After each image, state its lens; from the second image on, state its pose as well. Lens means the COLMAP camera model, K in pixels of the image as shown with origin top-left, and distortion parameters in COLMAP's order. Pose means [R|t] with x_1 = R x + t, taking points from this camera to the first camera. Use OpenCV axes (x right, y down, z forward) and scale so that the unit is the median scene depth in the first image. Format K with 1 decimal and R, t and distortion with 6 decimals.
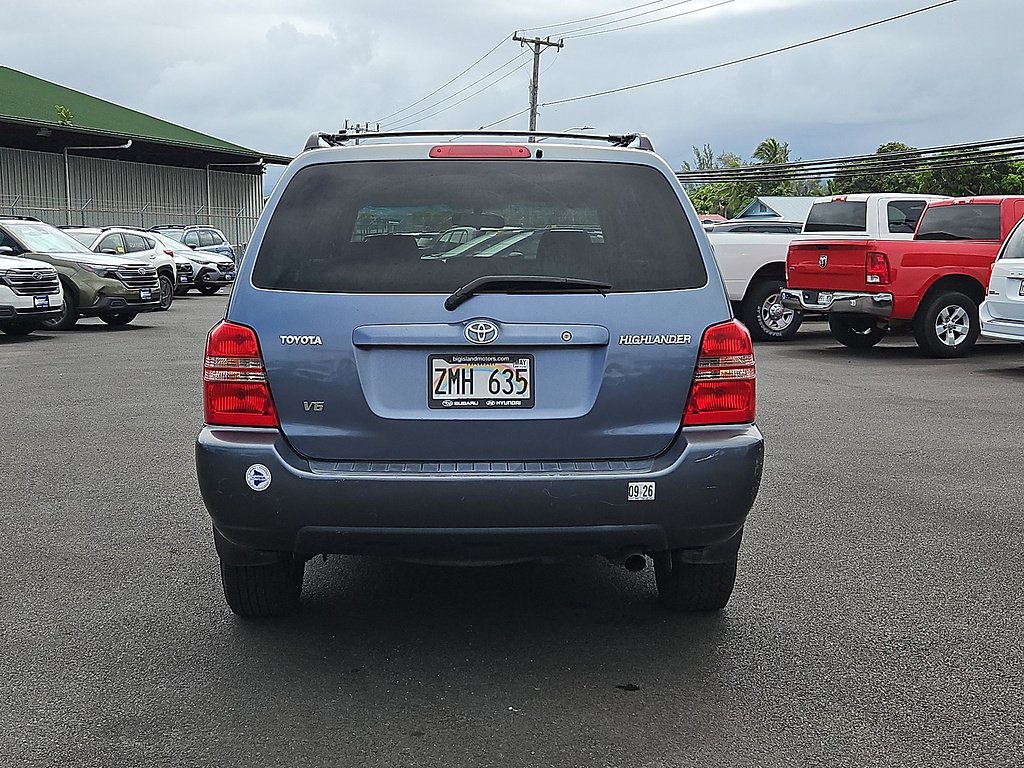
lens RADIAL K [[1321.4, 0, 514.5], [0, 1321.4, 424.7], [0, 0, 1]] dist [0.069034, -0.028304]
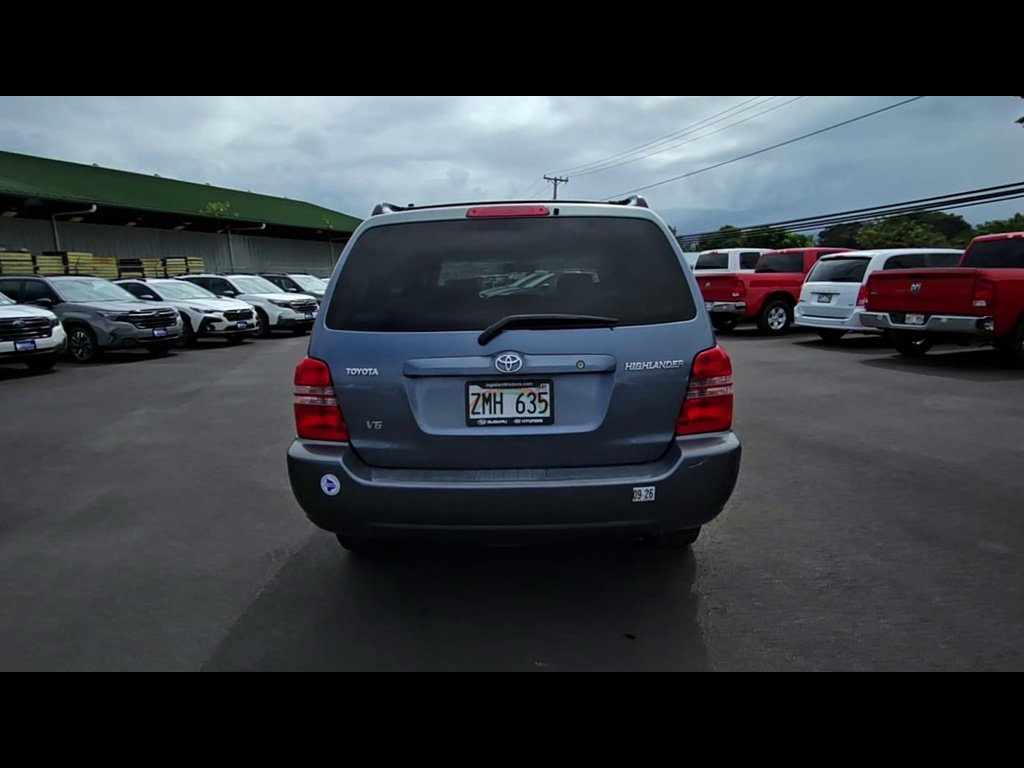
lens RADIAL K [[607.3, 0, 508.2], [0, 607.3, 424.7], [0, 0, 1]] dist [-0.005026, -0.000265]
pose [[0.997850, -0.010870, -0.064632, 0.009331], [0.017248, 0.994941, 0.098968, -0.068138], [0.063229, -0.099870, 0.992989, 0.445762]]
